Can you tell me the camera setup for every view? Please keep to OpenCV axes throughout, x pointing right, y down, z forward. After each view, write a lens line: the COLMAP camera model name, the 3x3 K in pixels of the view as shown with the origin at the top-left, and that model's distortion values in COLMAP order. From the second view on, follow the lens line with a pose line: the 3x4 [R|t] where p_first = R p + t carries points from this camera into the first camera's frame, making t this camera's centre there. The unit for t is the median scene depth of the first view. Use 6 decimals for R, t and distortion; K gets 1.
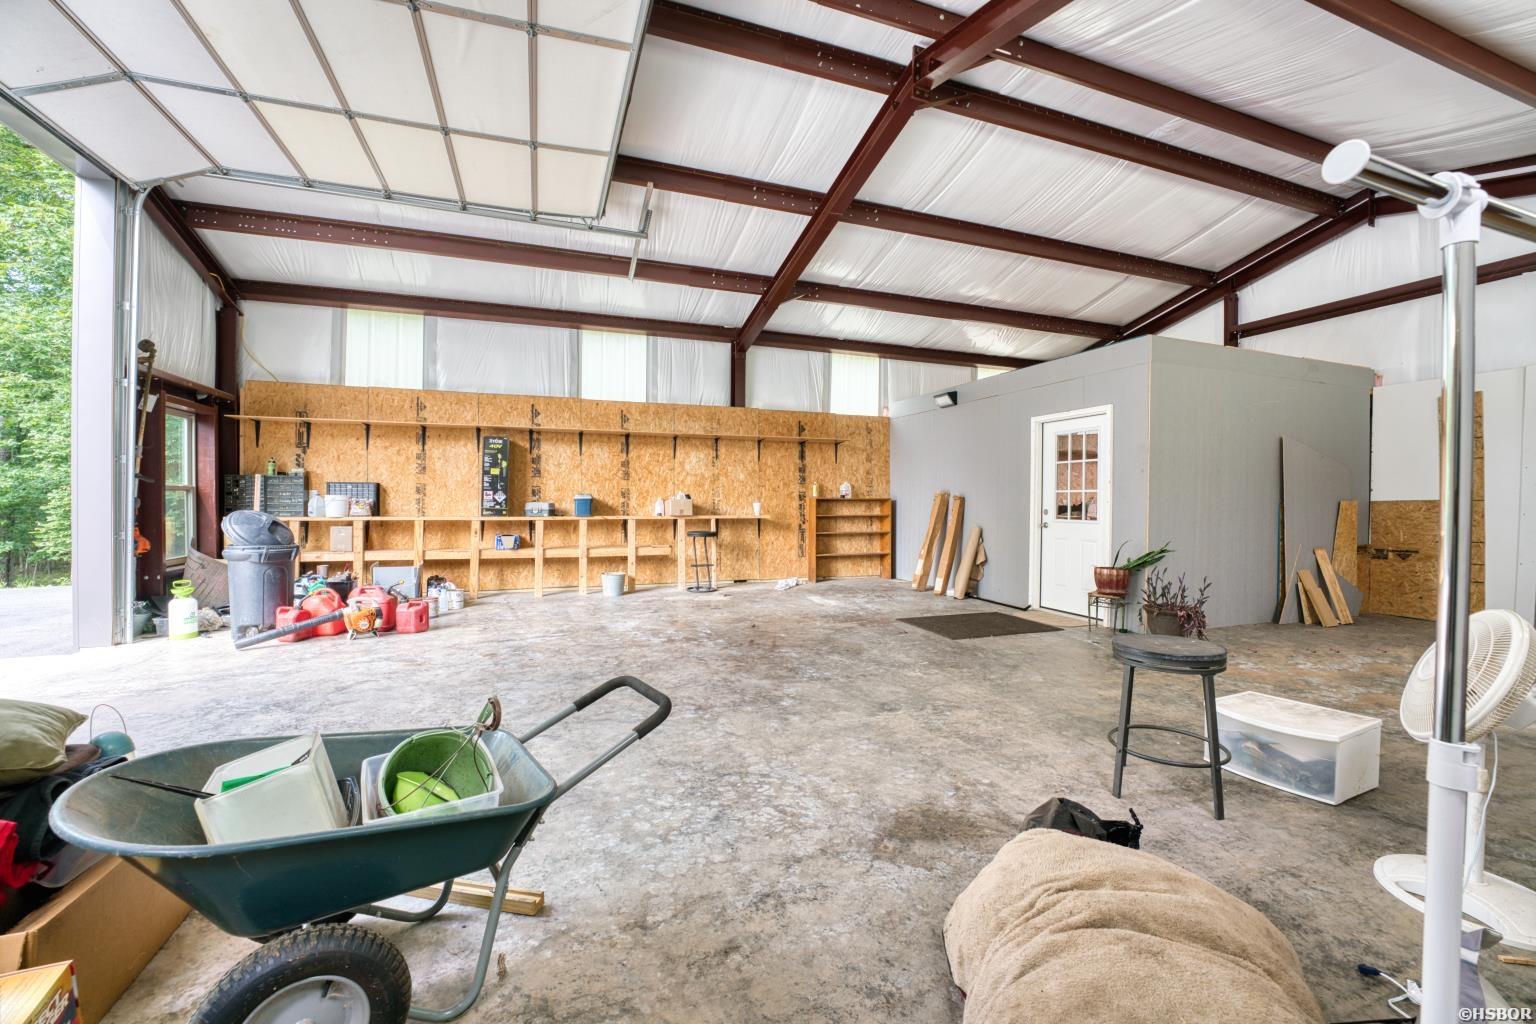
lens RADIAL K [[629.9, 0, 763.9], [0, 629.9, 513.5], [0, 0, 1]] dist [-0.025534, 0.002803]
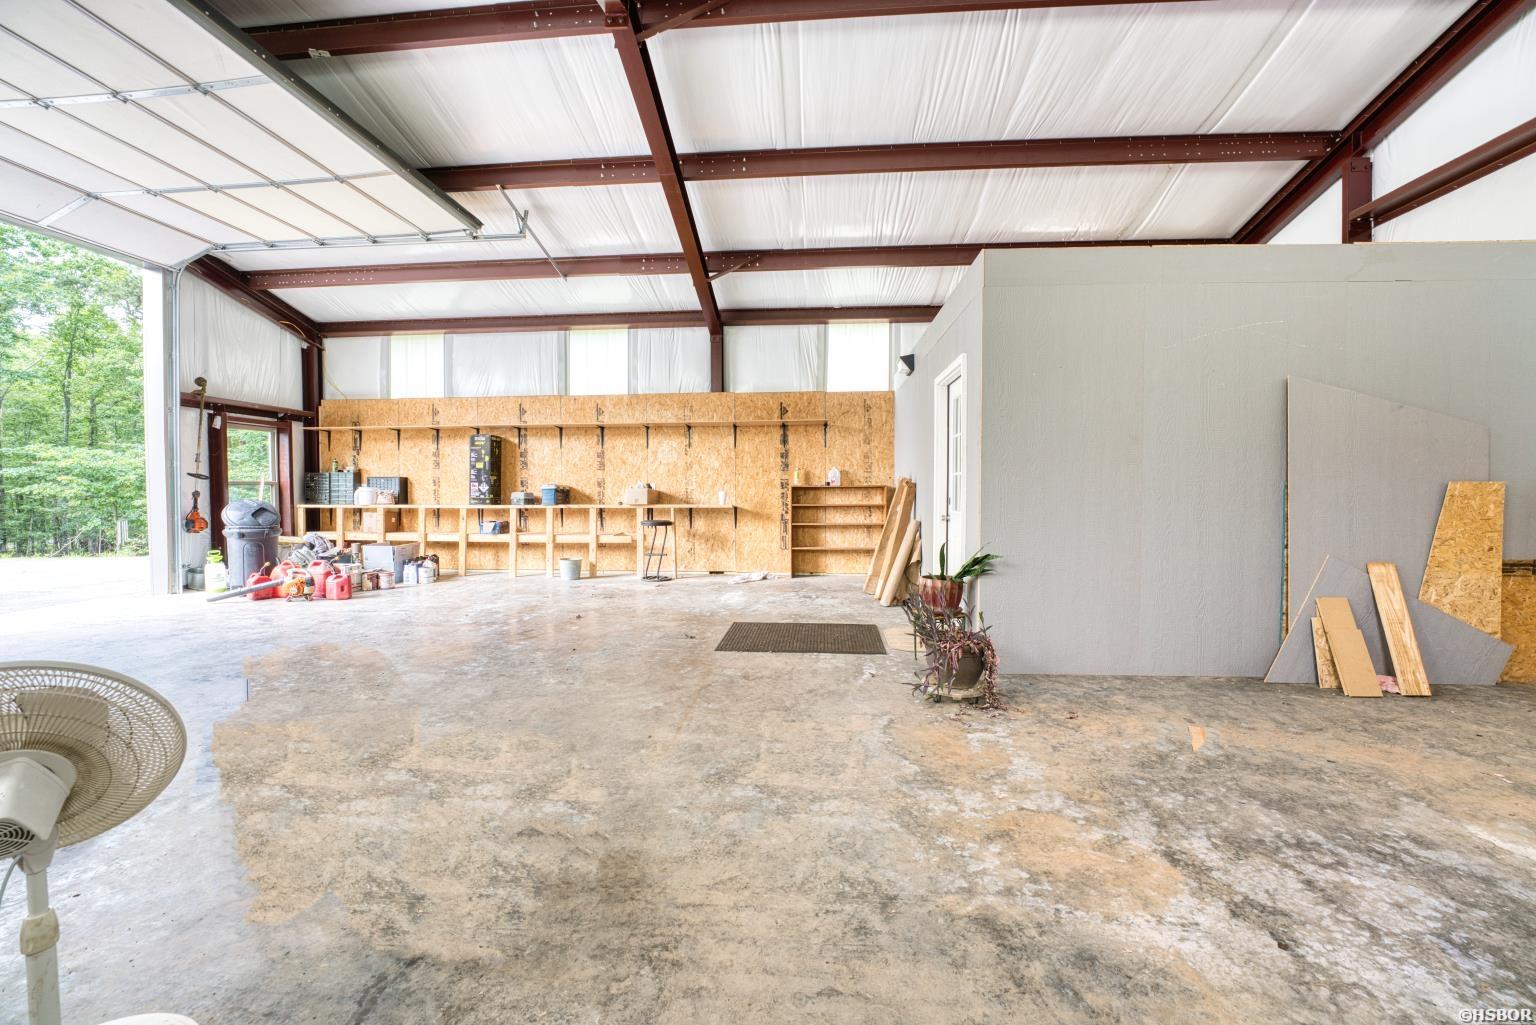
lens RADIAL K [[629.9, 0, 771.9], [0, 629.9, 509.9], [0, 0, 1]] dist [-0.025534, 0.002803]
pose [[0.906811, 0.006364, -0.421490, 0.481374], [-0.001632, 0.999932, 0.011586, 0.000145], [0.421535, -0.009819, 0.906759, 0.173010]]
